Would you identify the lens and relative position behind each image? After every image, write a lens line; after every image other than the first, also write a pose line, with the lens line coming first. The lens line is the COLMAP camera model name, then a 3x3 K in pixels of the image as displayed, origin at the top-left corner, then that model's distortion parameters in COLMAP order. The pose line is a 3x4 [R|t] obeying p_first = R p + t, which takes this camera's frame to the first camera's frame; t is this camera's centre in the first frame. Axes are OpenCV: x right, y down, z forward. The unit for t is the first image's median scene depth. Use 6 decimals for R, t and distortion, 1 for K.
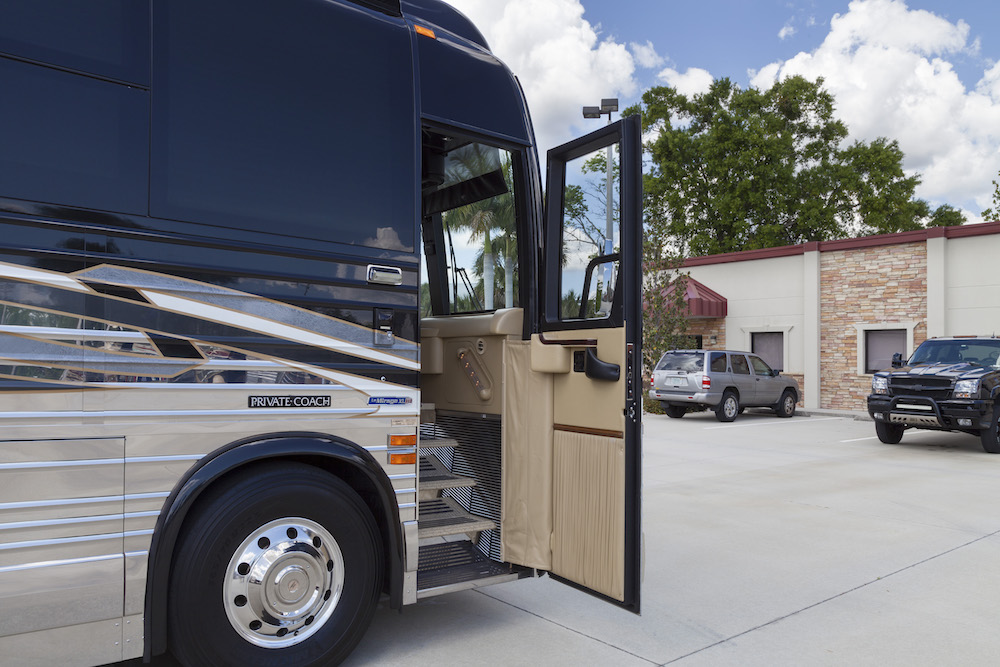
lens RADIAL K [[812.7, 0, 500.6], [0, 812.7, 361.7], [0, 0, 1]] dist [-0.004103, 0.001135]
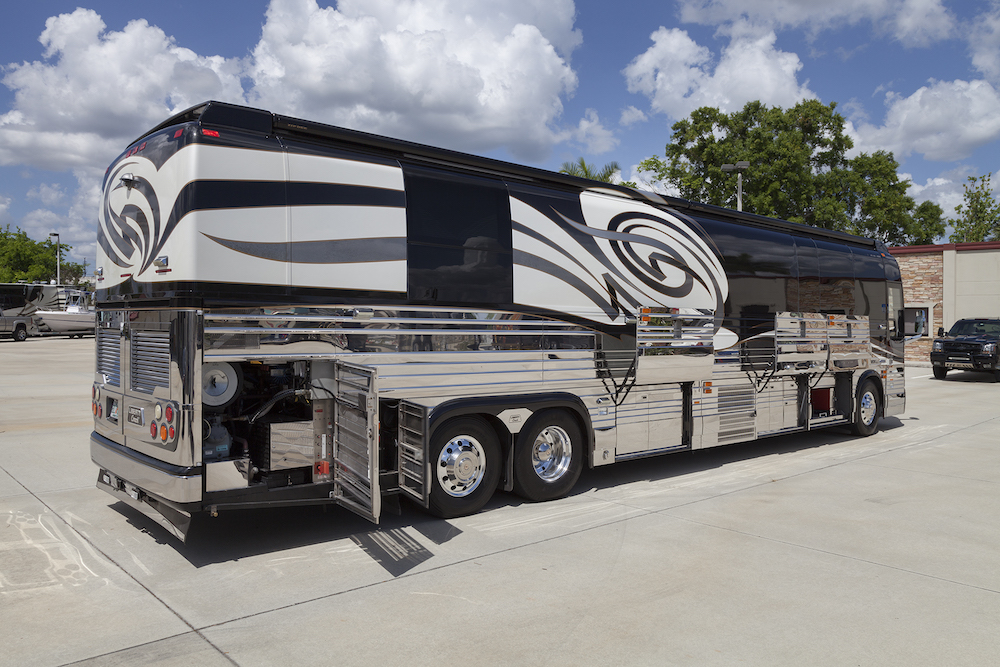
lens RADIAL K [[829.6, 0, 454.3], [0, 829.6, 333.7], [0, 0, 1]] dist [0.001759, 0.002835]
pose [[0.999395, -0.009284, 0.033503, -0.257123], [0.008374, 0.999595, 0.027196, -0.022771], [-0.033742, -0.026899, 0.999069, -0.312355]]
